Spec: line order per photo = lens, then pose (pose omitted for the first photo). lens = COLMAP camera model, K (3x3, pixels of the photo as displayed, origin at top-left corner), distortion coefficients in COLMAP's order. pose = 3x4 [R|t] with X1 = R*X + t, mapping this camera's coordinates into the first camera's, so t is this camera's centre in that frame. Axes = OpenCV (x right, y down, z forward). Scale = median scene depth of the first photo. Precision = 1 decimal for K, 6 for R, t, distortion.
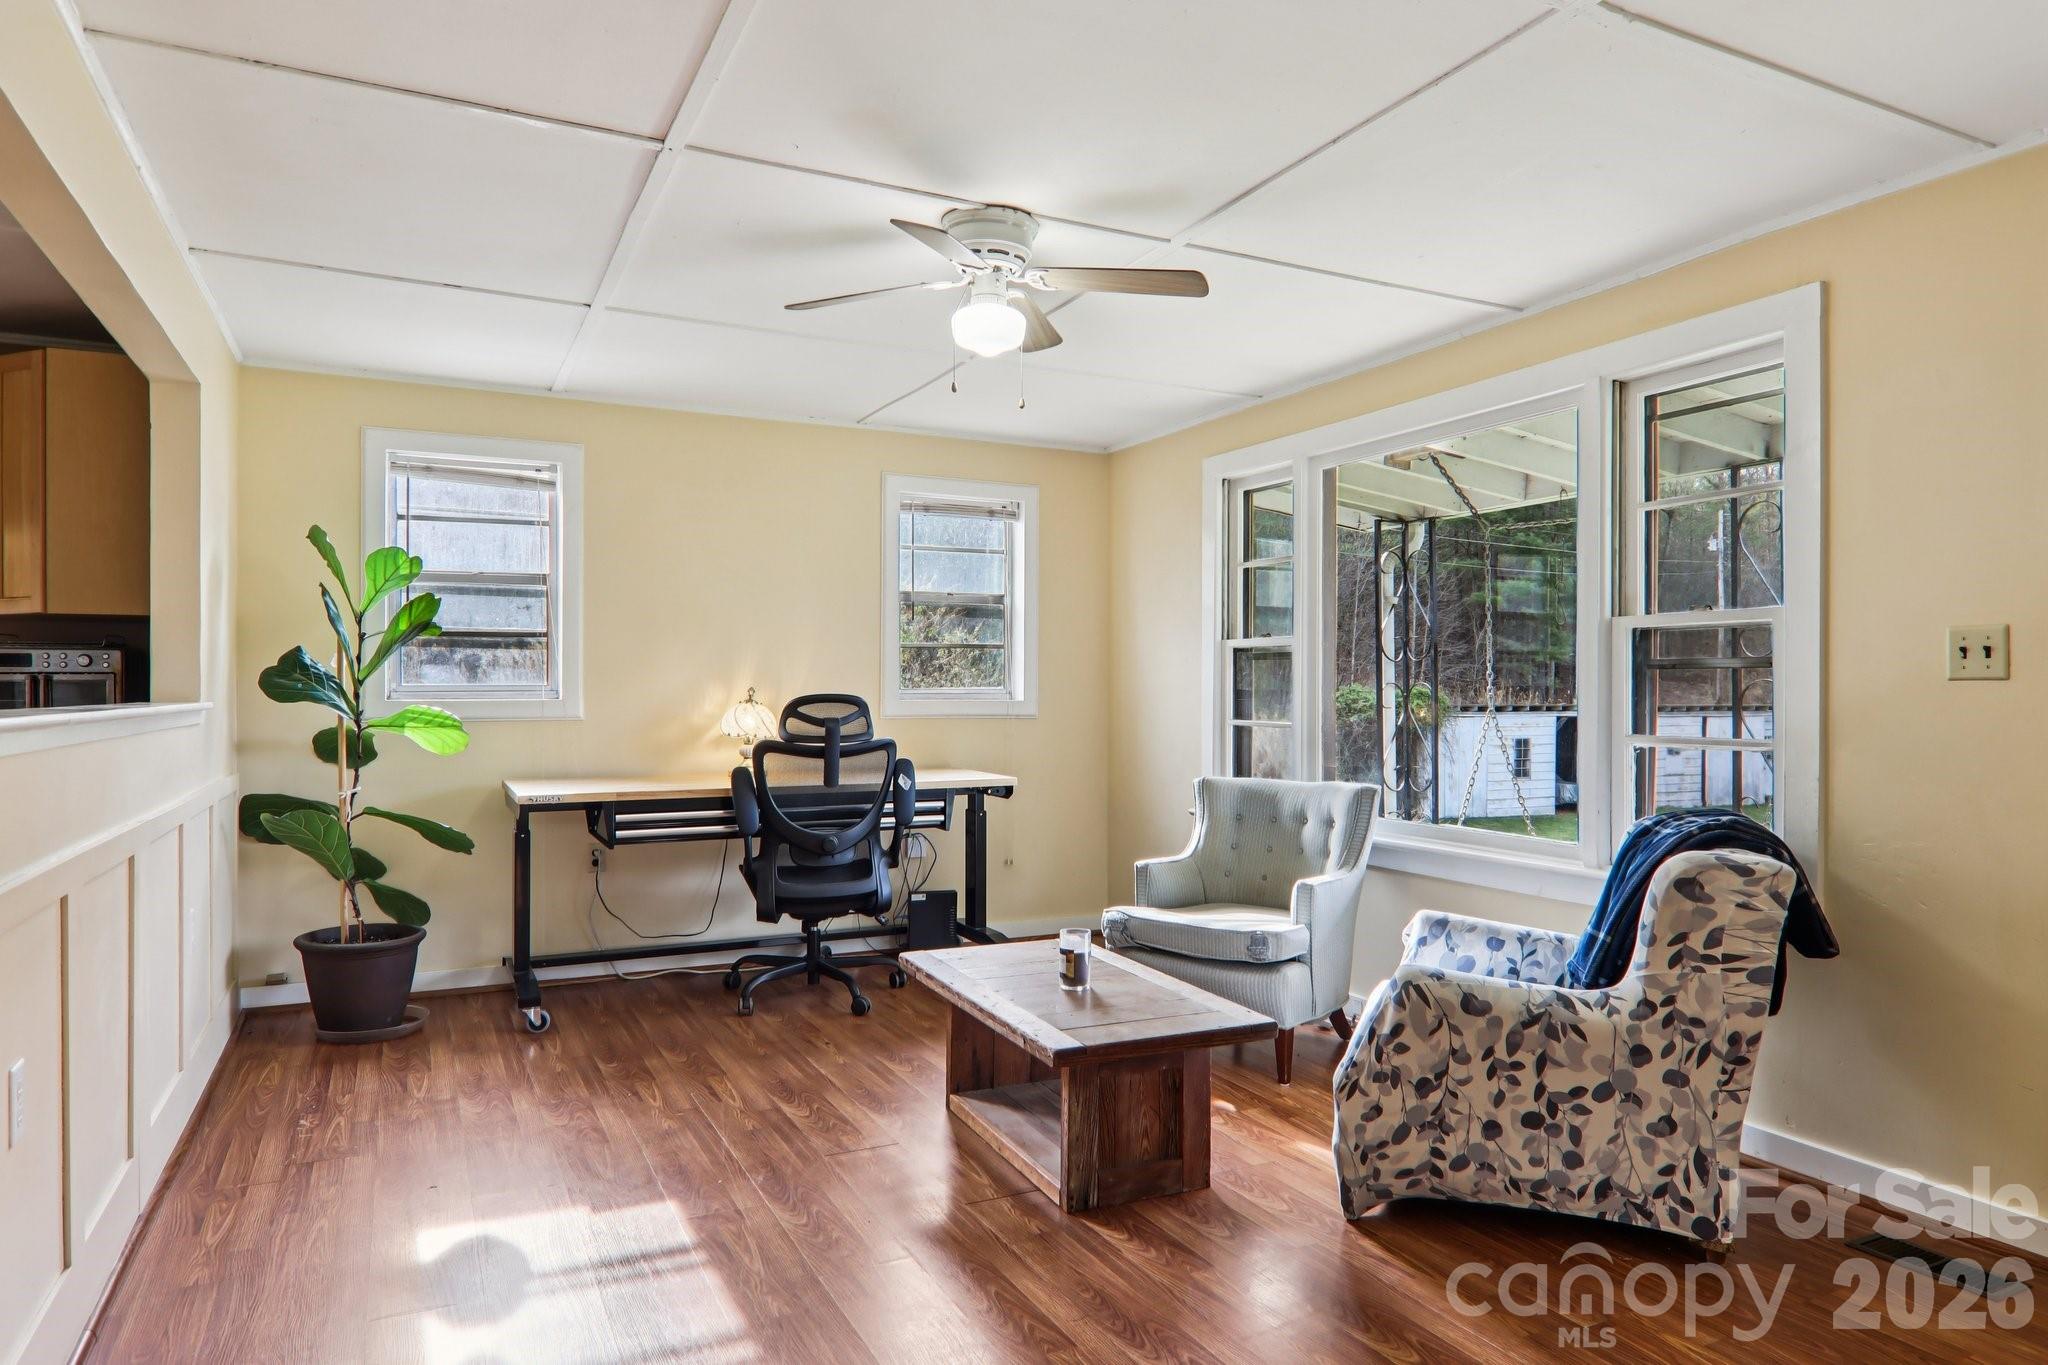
lens RADIAL K [[1249.2, 0, 1024.0], [0, 1249.2, 682.5], [0, 0, 1]] dist [-0.001822, -0.000800]
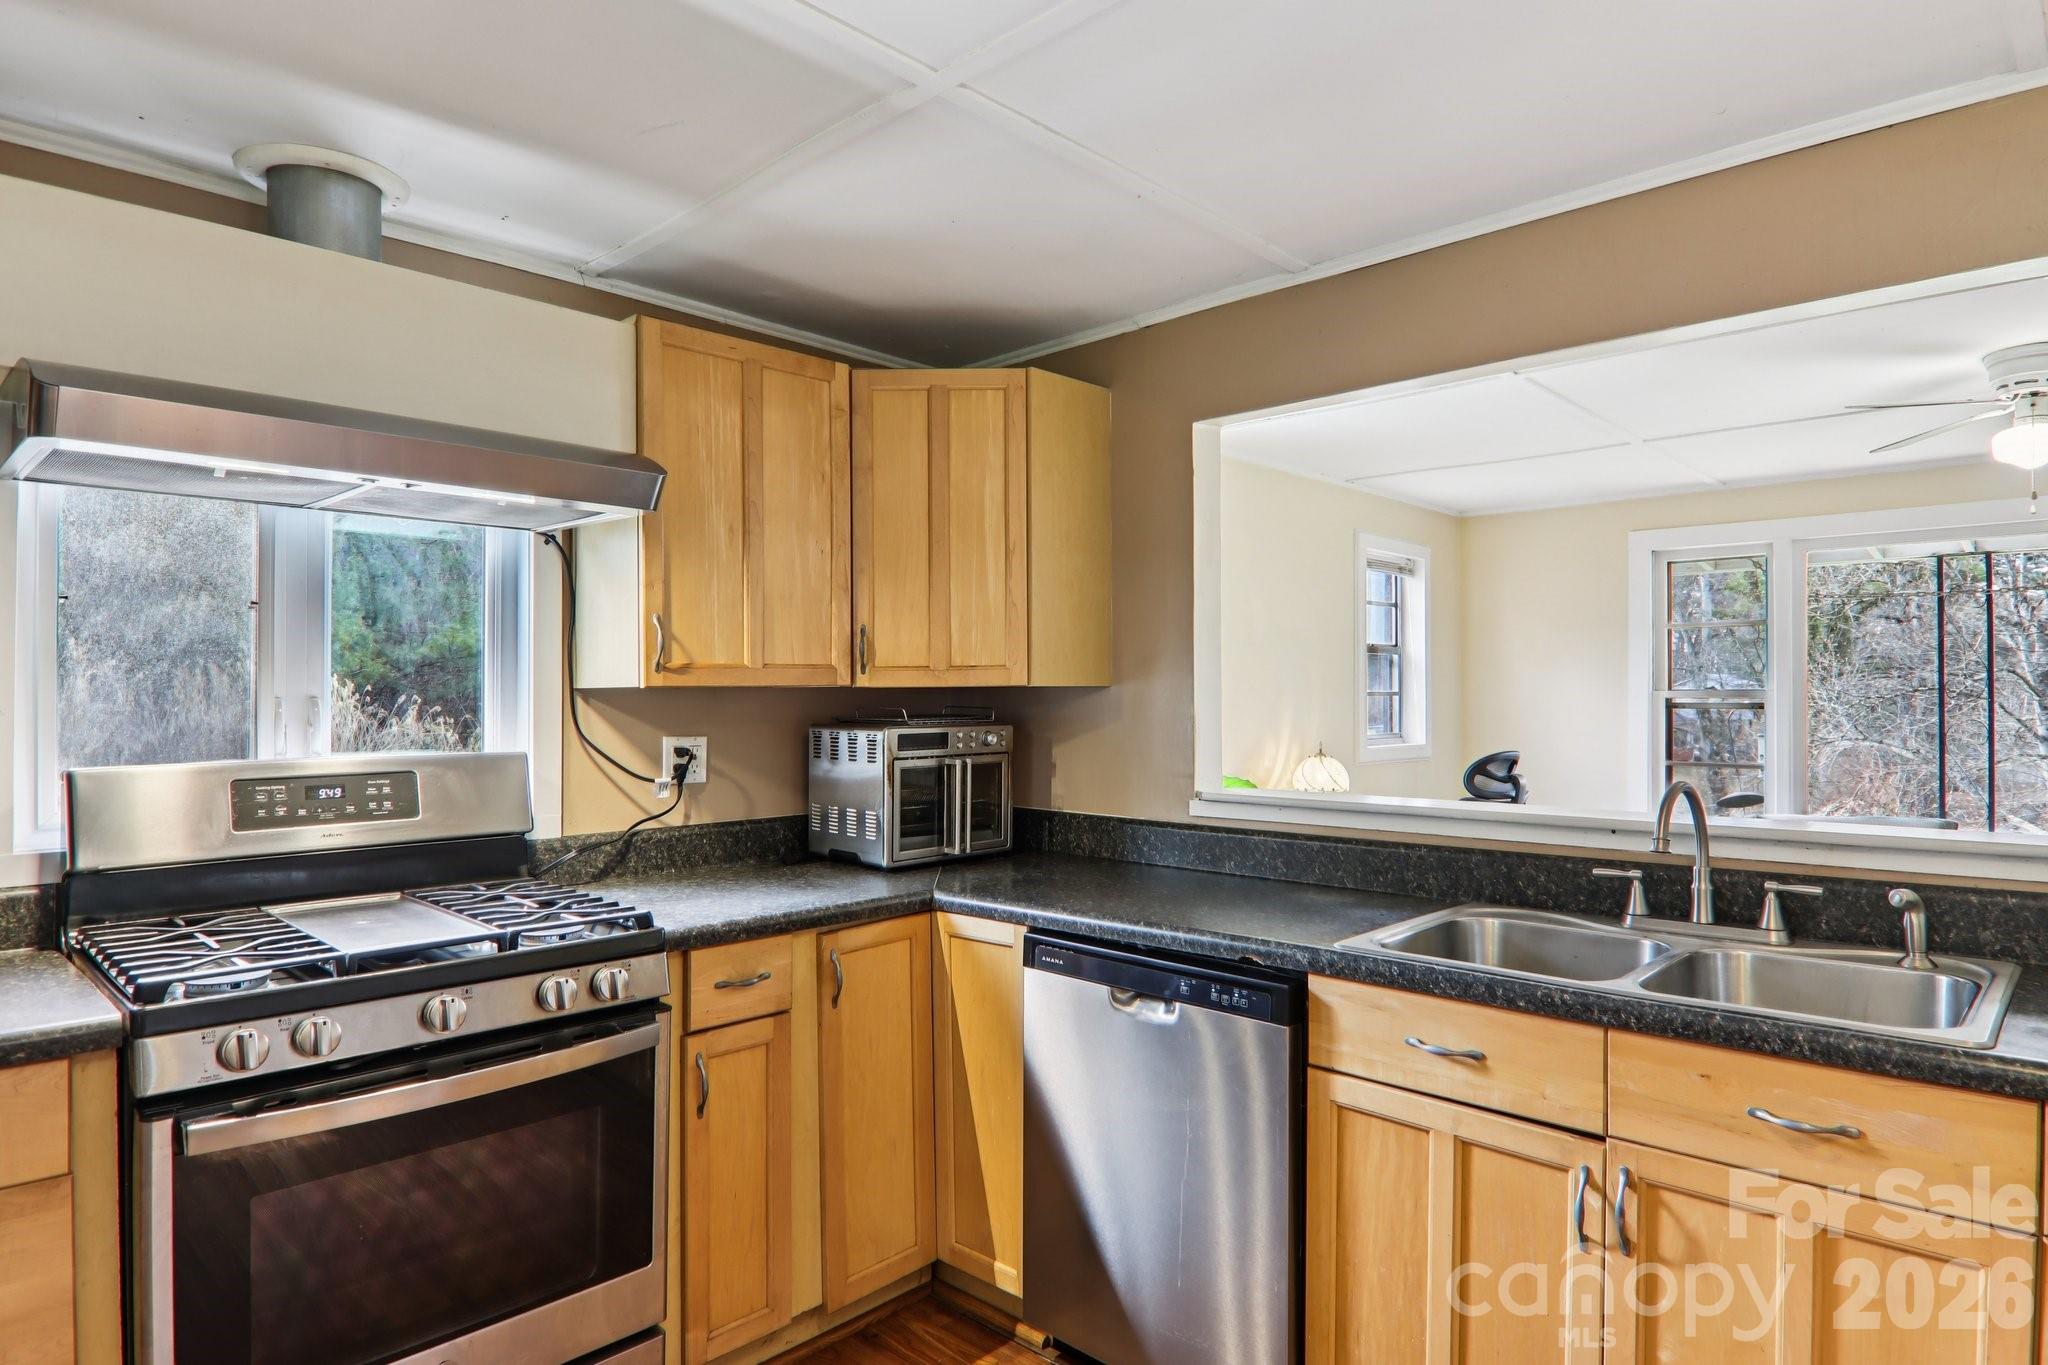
lens RADIAL K [[1165.4, 0, 1026.5], [0, 1165.4, 695.5], [0, 0, 1]] dist [0.004827, -0.021473]
pose [[0.936541, -0.006320, 0.350500, -1.000359], [0.005057, 0.999977, 0.004521, -0.049995], [-0.350521, -0.002462, 0.936552, 0.259473]]
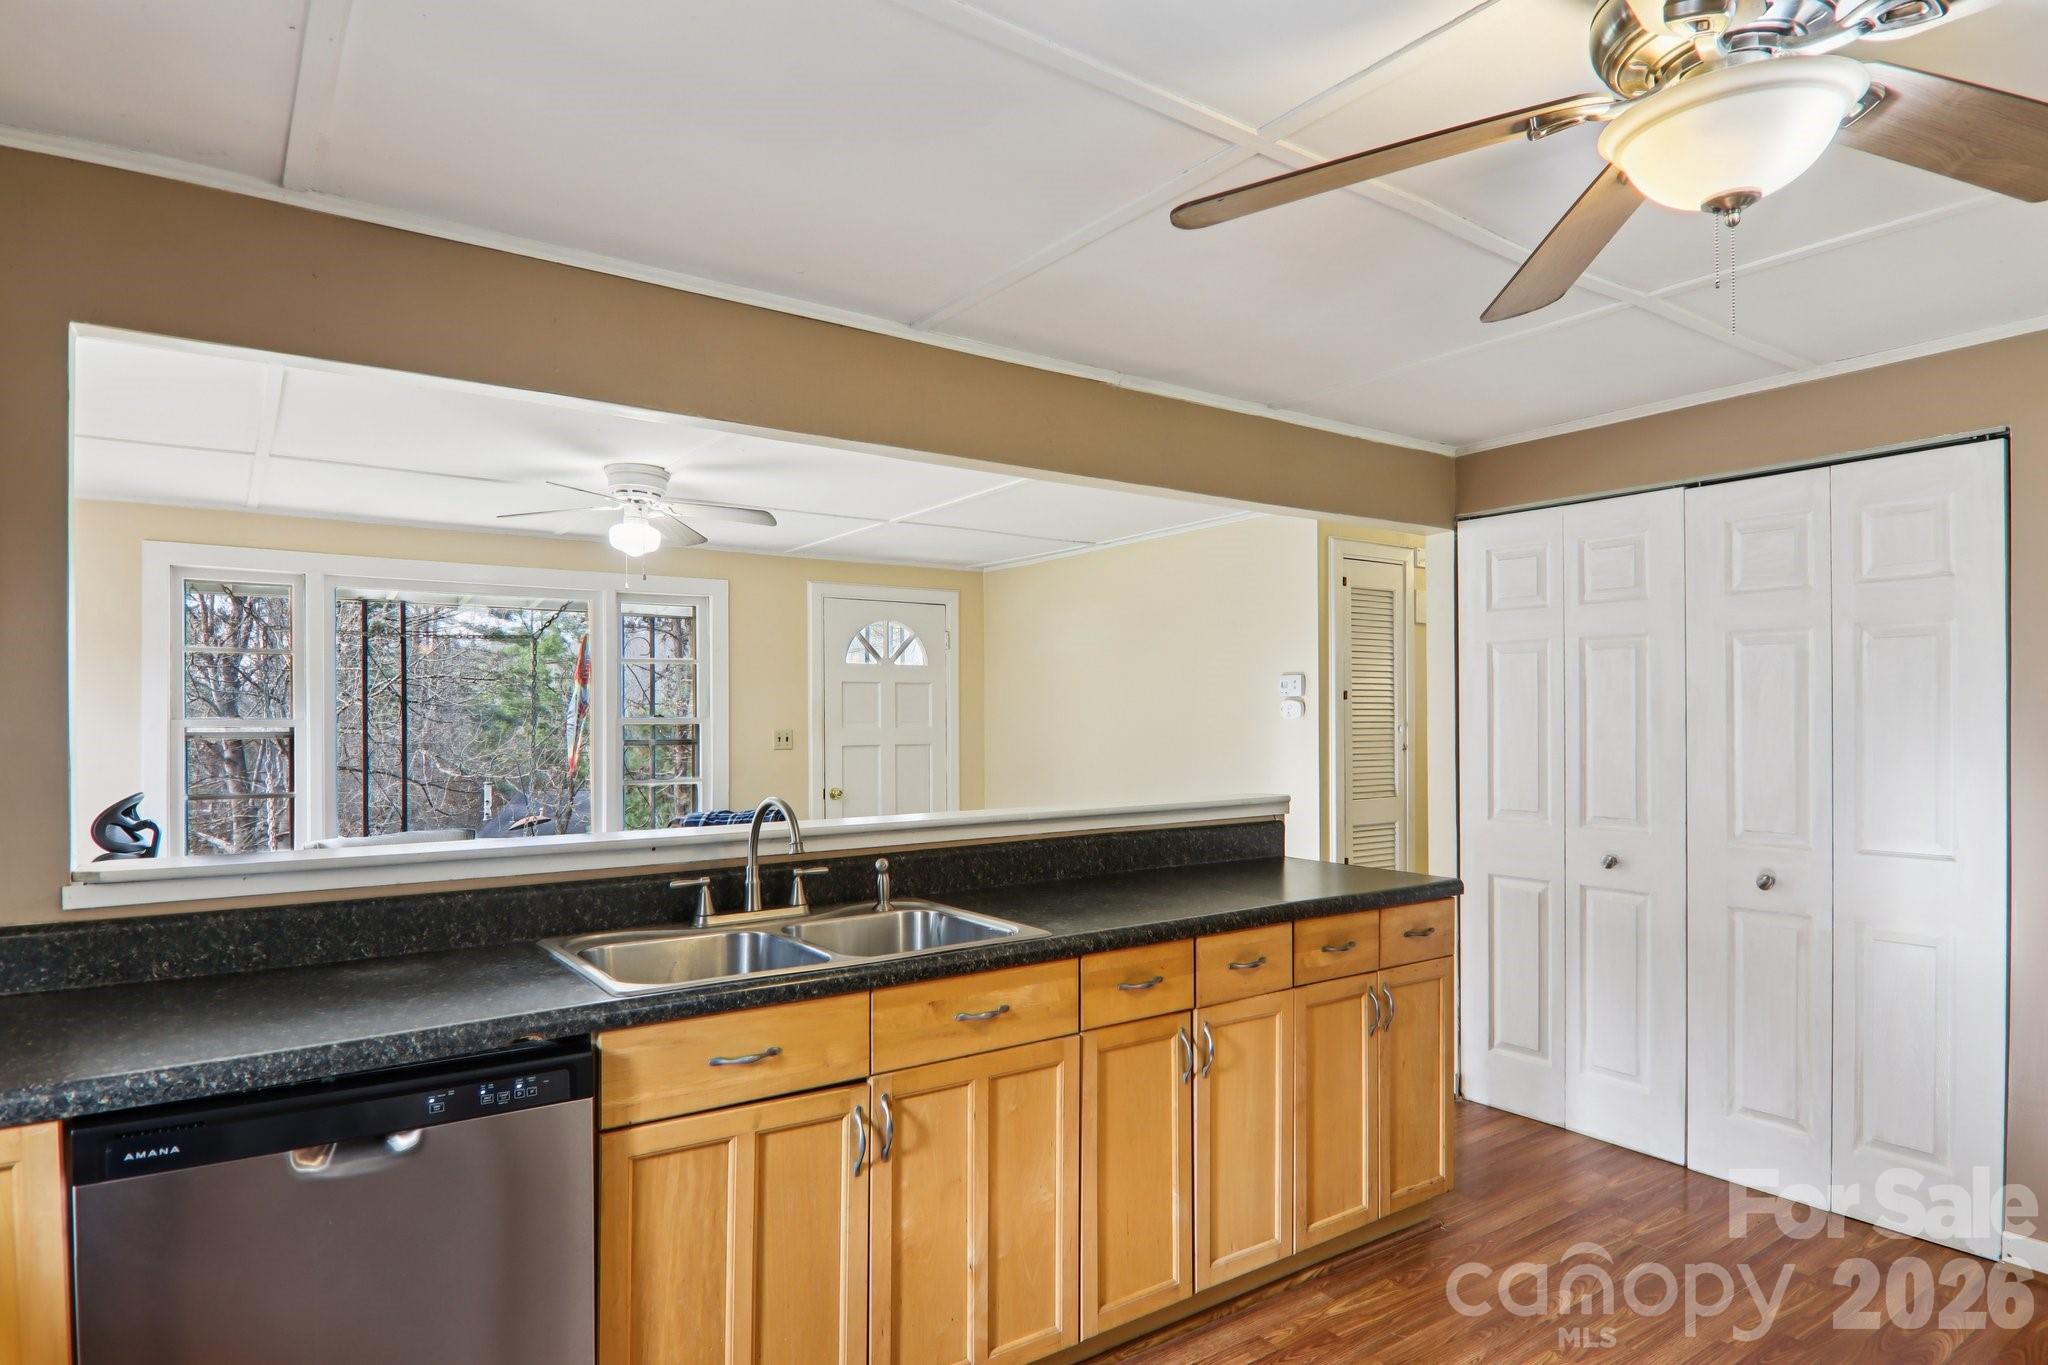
lens RADIAL K [[1143.3, 0, 1024.4], [0, 1143.3, 723.9], [0, 0, 1]] dist [0.004297, -0.017336]
pose [[-0.164323, -0.008775, 0.986368, -1.183814], [-0.002493, 0.999961, 0.008480, -0.053712], [-0.986403, -0.001066, -0.164338, 0.595198]]
